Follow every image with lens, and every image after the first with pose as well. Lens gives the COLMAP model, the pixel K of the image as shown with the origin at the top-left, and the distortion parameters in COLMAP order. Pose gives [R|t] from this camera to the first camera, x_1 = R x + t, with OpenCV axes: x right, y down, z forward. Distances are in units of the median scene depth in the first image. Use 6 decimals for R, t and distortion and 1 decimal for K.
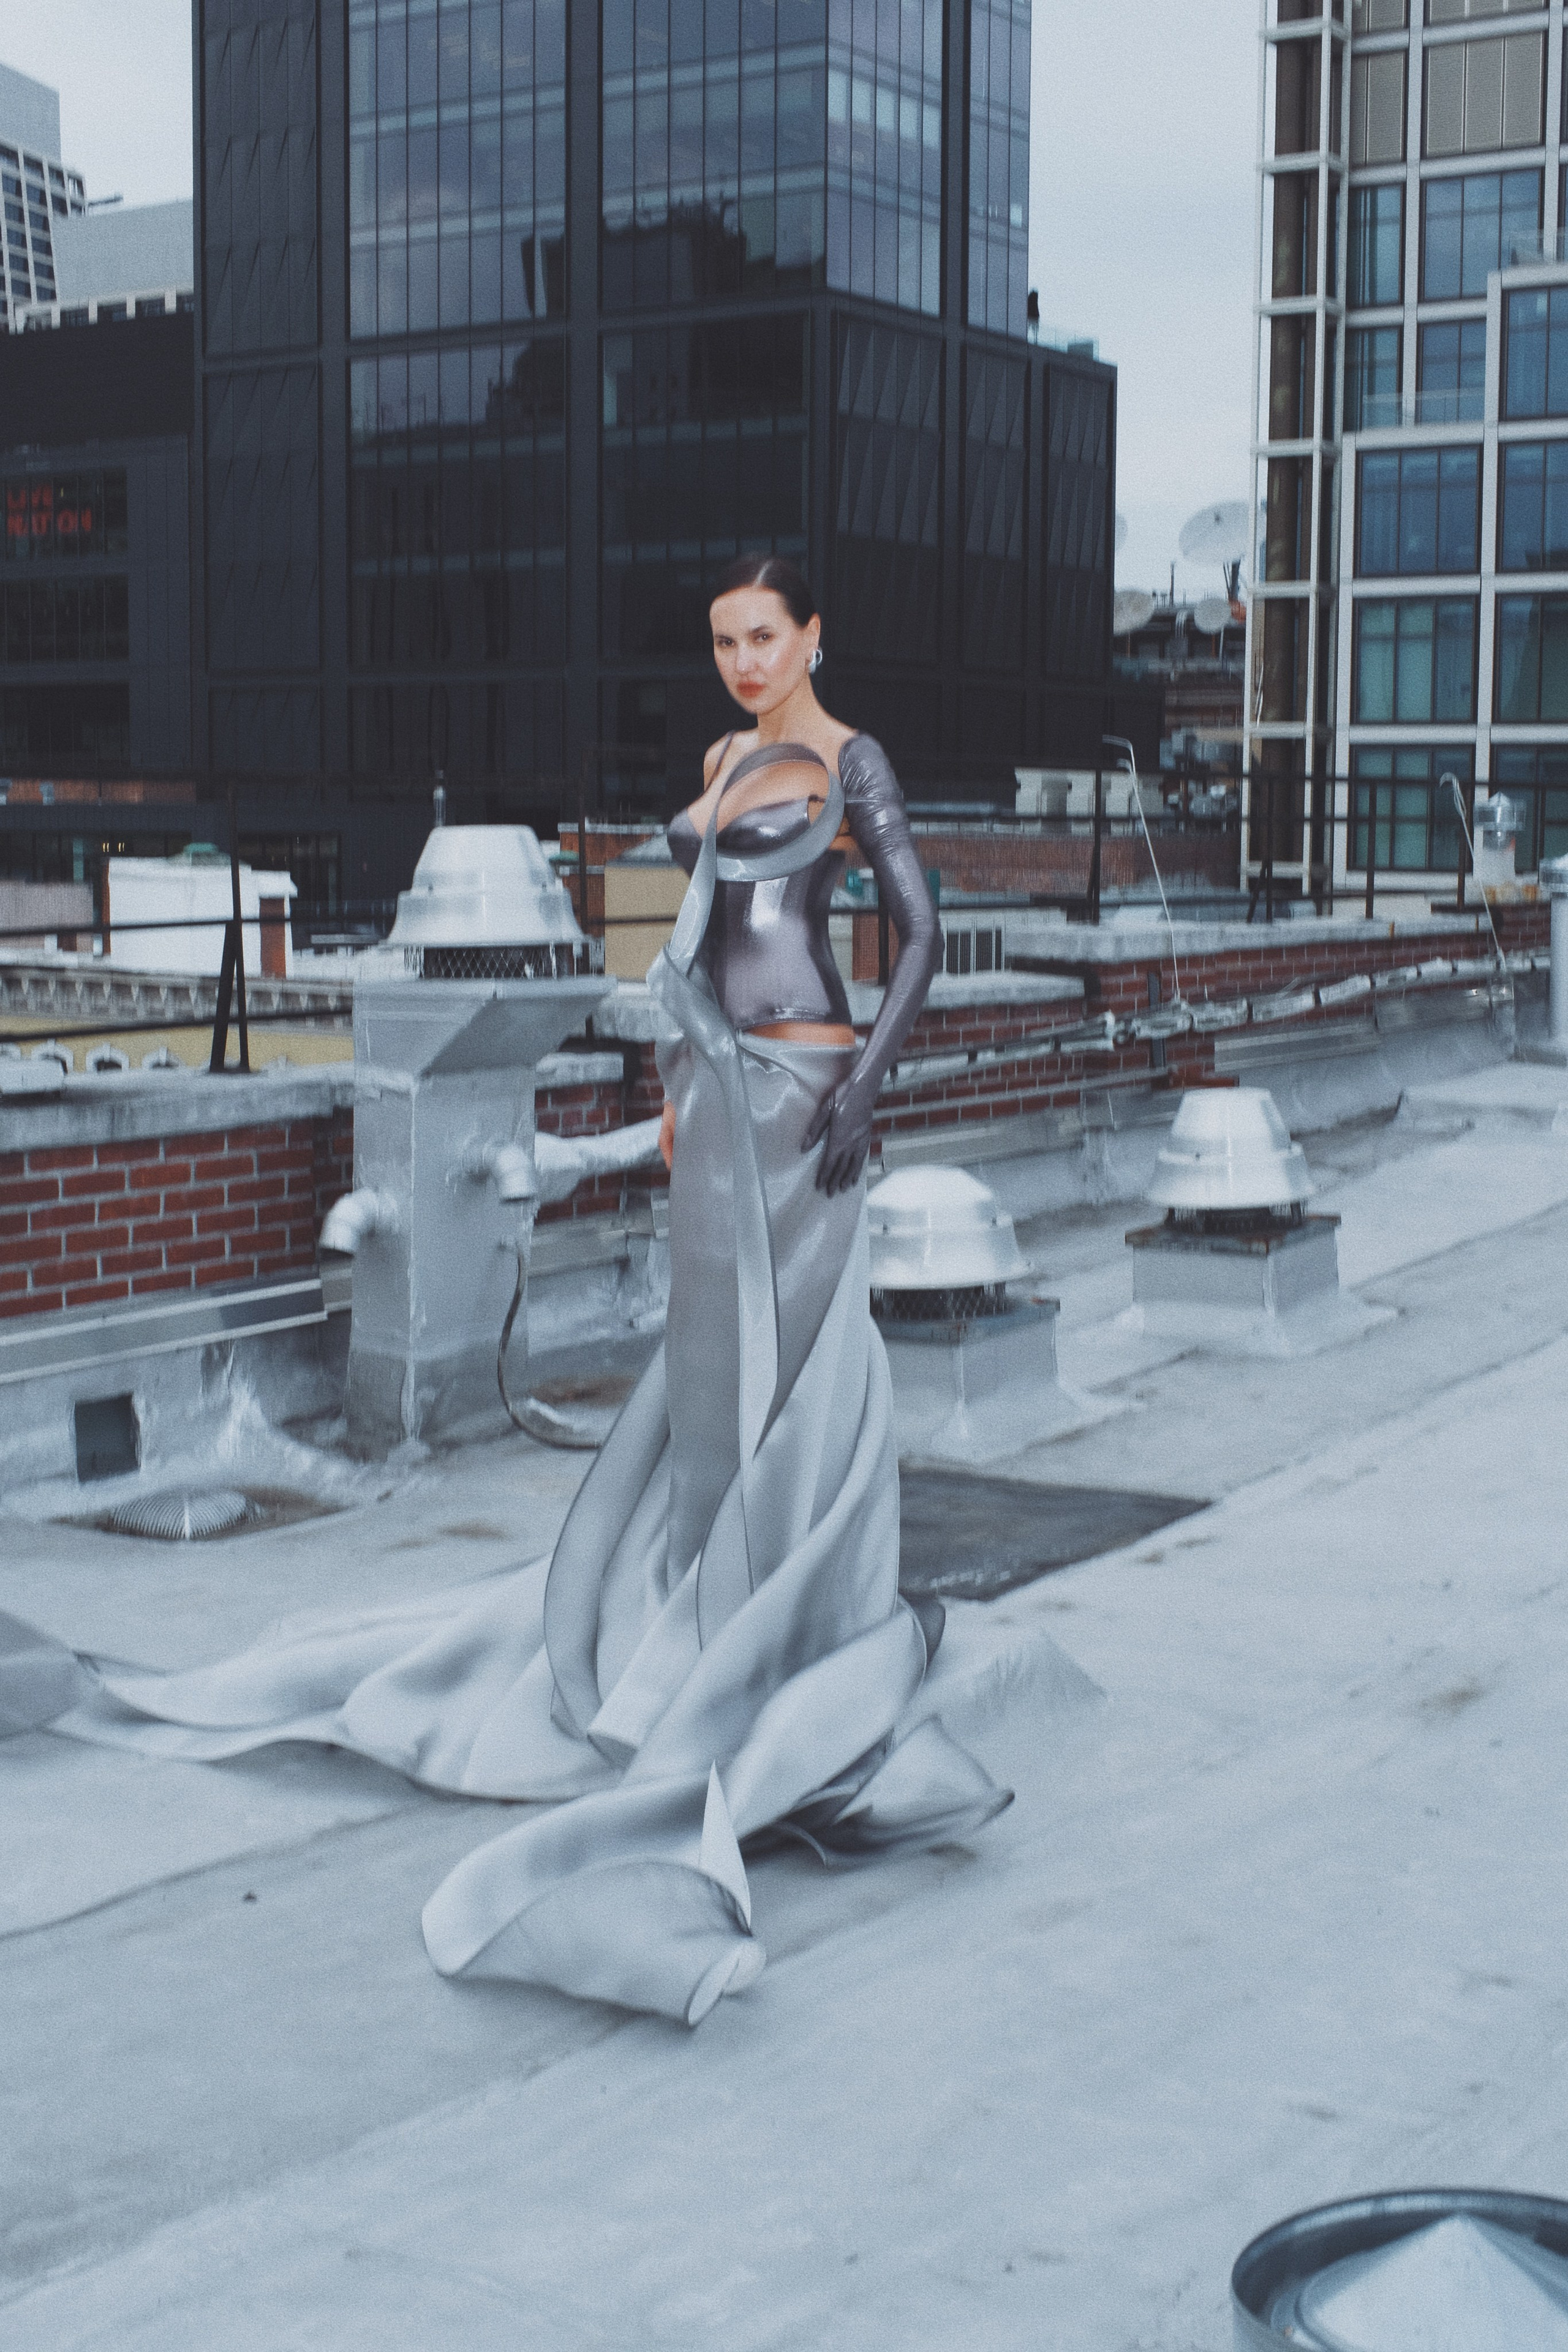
lens RADIAL K [[3171.2, 0, 784.0], [0, 3171.2, 1176.0], [0, 0, 1]] dist [-0.063346, 0.060762]
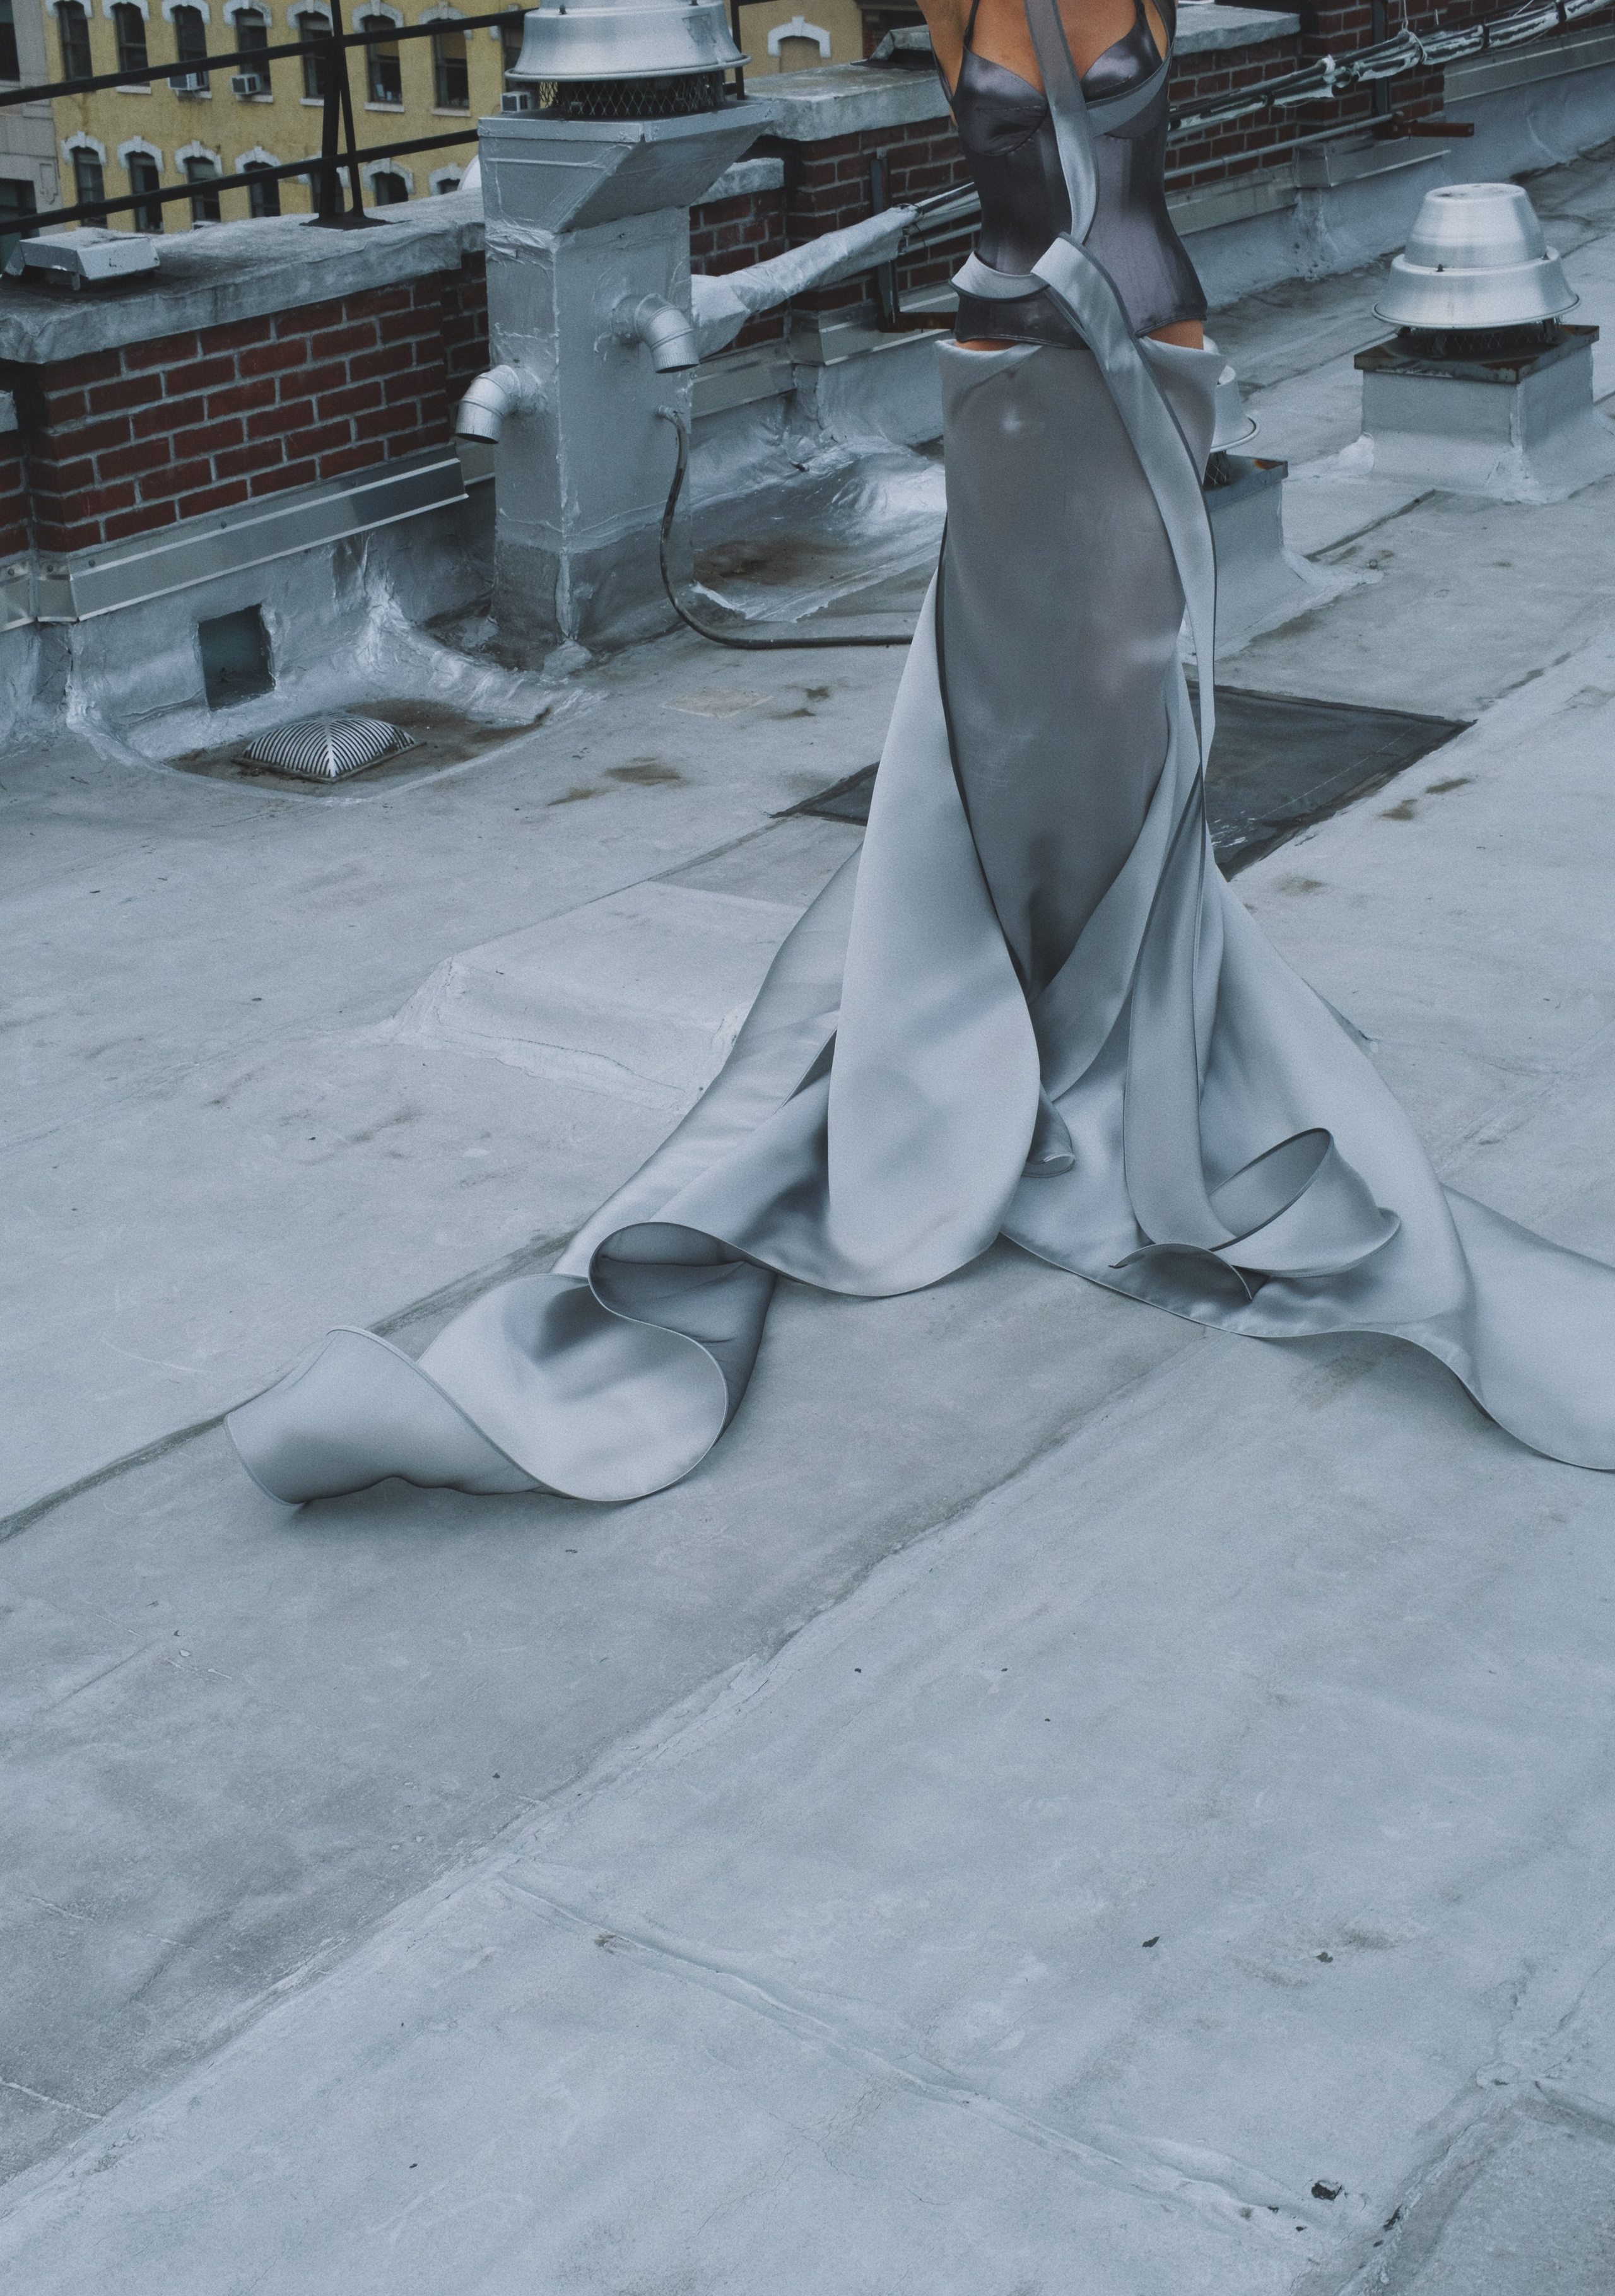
lens RADIAL K [[3277.4, 0, 807.5], [0, 3277.4, 1148.0], [0, 0, 1]] dist [-0.073332, 0.120212]
pose [[0.999131, -0.014570, -0.039052, -0.014992], [0.026028, 0.949882, 0.311523, -0.068699], [0.032556, -0.312269, 0.949436, 0.067787]]
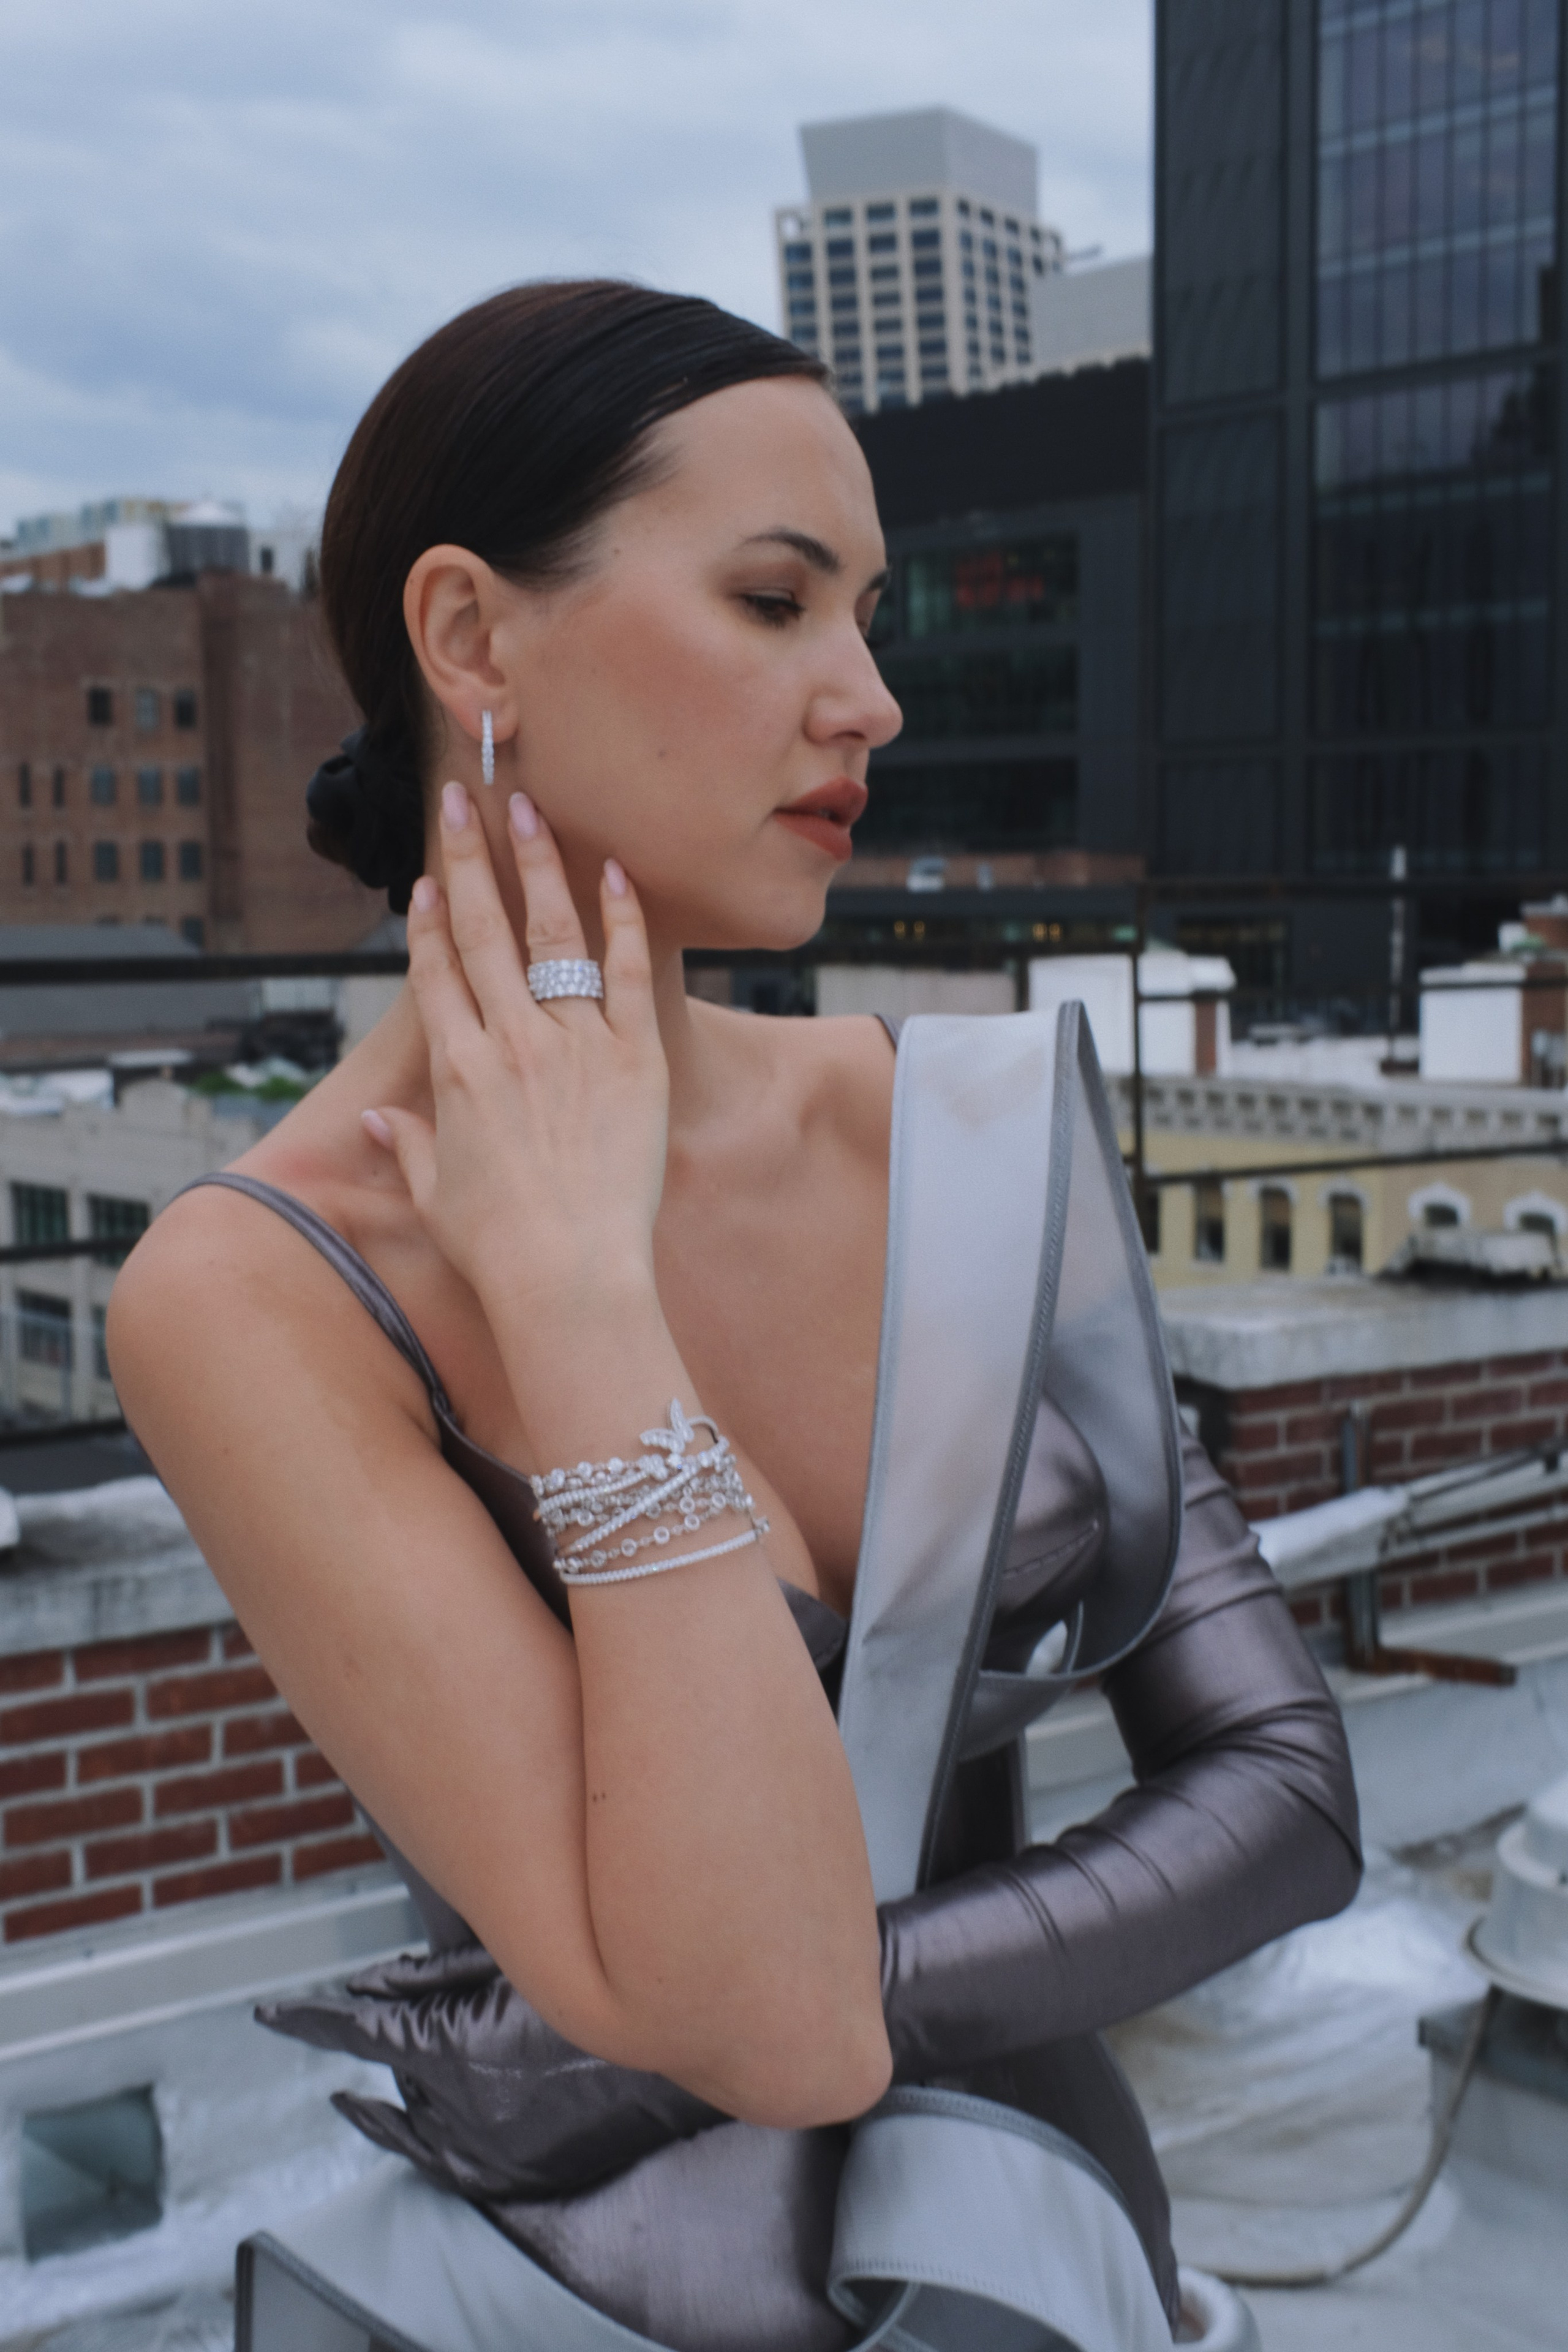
lens RADIAL K [[3194.7, 0, 784.0], [0, 3194.7, 1176.0], [0, 0, 1]] dist [0.005134, 0.075844]
pose [[0.950573, 0.015242, -0.310126, 0.069257], [-0.022088, 0.999583, -0.018576, -0.080514], [0.309714, 0.024508, 0.950514, 0.483246]]
